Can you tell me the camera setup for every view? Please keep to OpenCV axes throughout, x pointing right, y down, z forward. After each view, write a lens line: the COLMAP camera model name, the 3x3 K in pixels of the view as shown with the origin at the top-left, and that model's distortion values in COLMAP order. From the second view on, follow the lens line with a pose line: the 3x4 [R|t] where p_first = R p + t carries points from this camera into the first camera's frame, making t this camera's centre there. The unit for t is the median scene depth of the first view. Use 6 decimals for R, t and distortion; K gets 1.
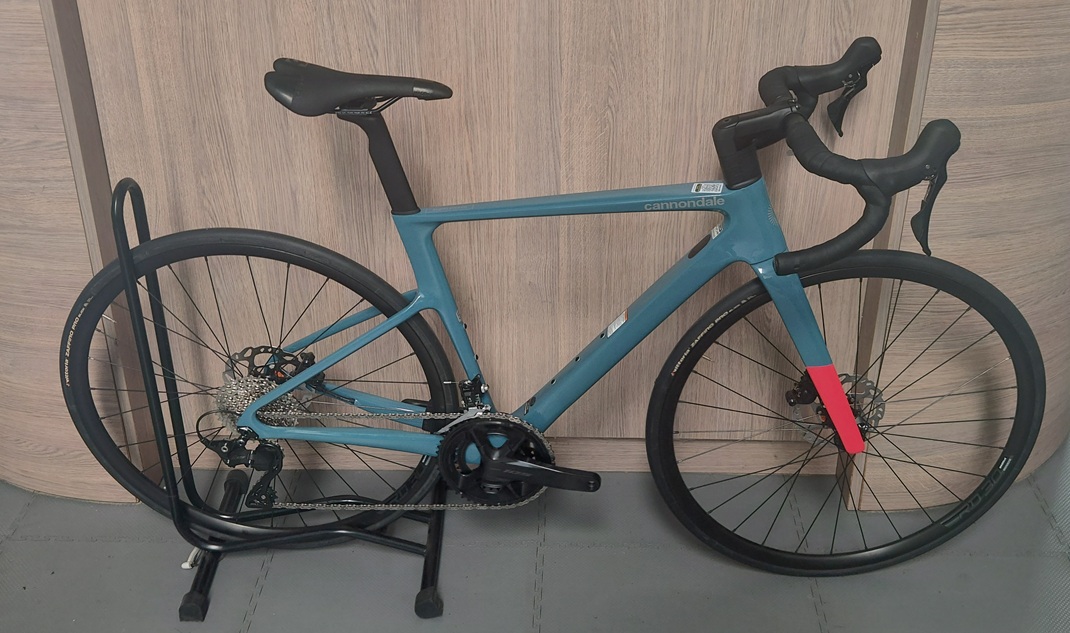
lens RADIAL K [[1240.2, 0, 587.1], [0, 1240.2, 304.3], [0, 0, 1]] dist [0.154485, -0.524516]
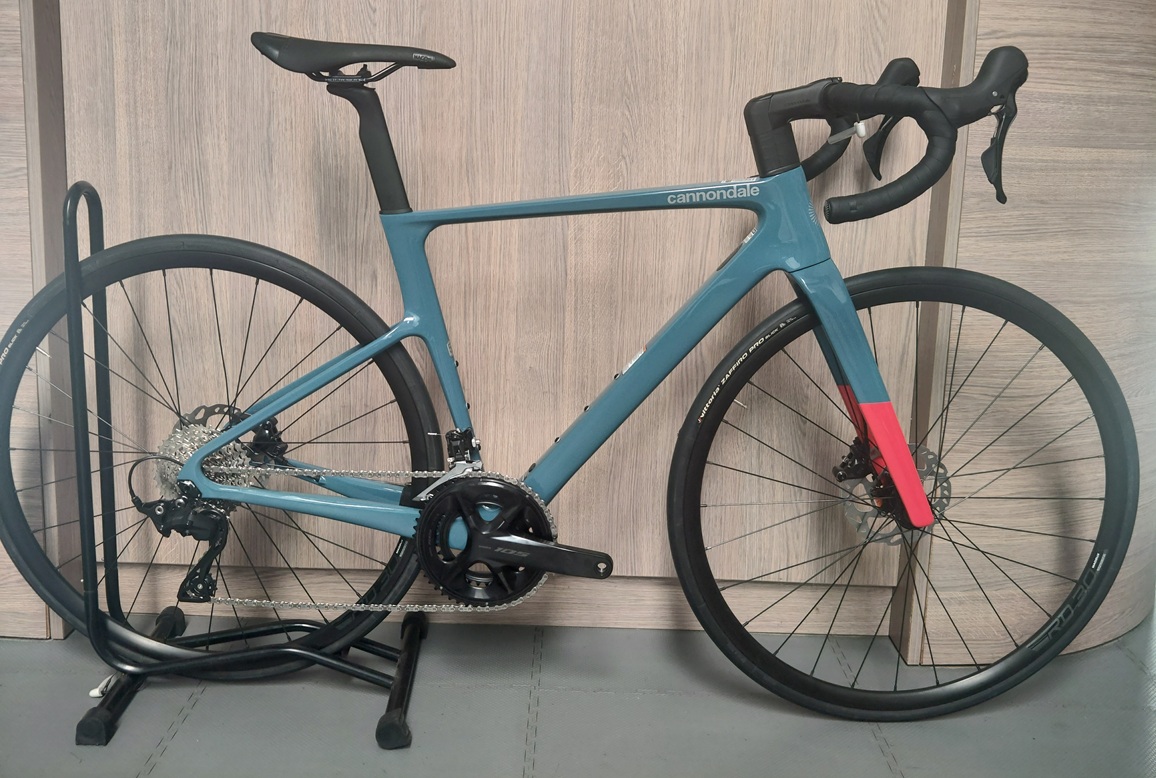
lens RADIAL K [[1220.9, 0, 577.6], [0, 1220.9, 340.7], [0, 0, 1]] dist [0.120331, -0.403314]
pose [[0.999885, 0.014918, 0.002861, -0.016708], [-0.013170, 0.945289, -0.325967, 0.266783], [-0.007567, 0.325892, 0.945377, 0.190325]]
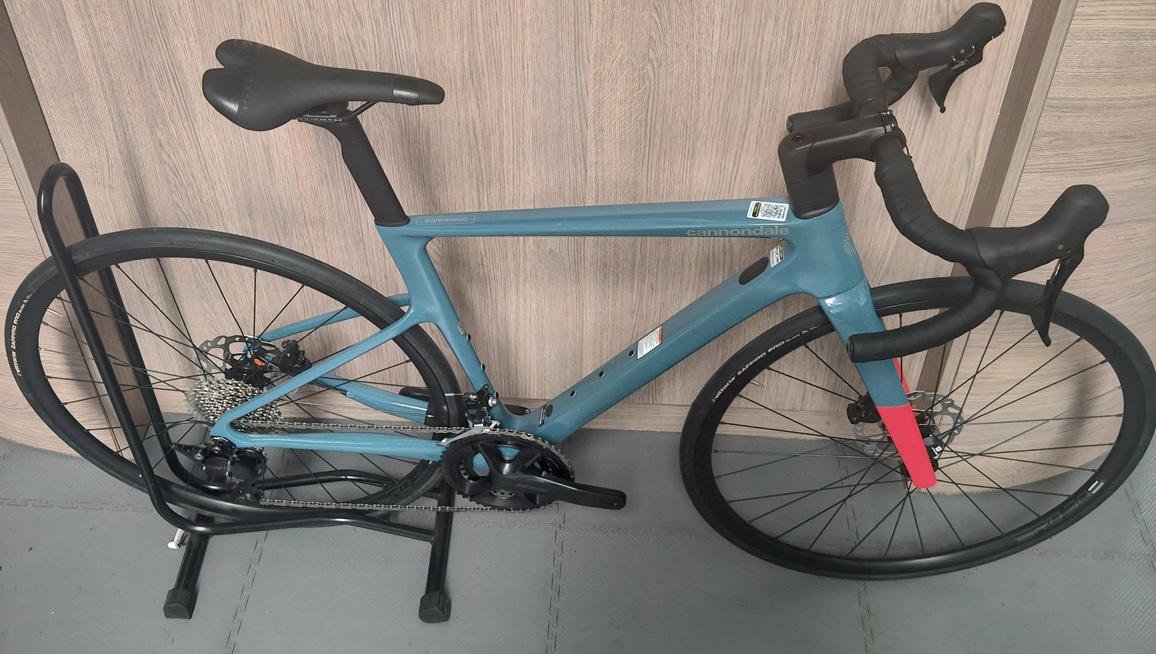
lens RADIAL K [[1220.2, 0, 578.0], [0, 1220.2, 327.0], [0, 0, 1]] dist [0.088736, -0.300905]
pose [[0.998698, 0.029800, -0.041395, 0.009357], [-0.018327, 0.967032, 0.253996, -0.193171], [0.047600, -0.252907, 0.966319, 0.200351]]
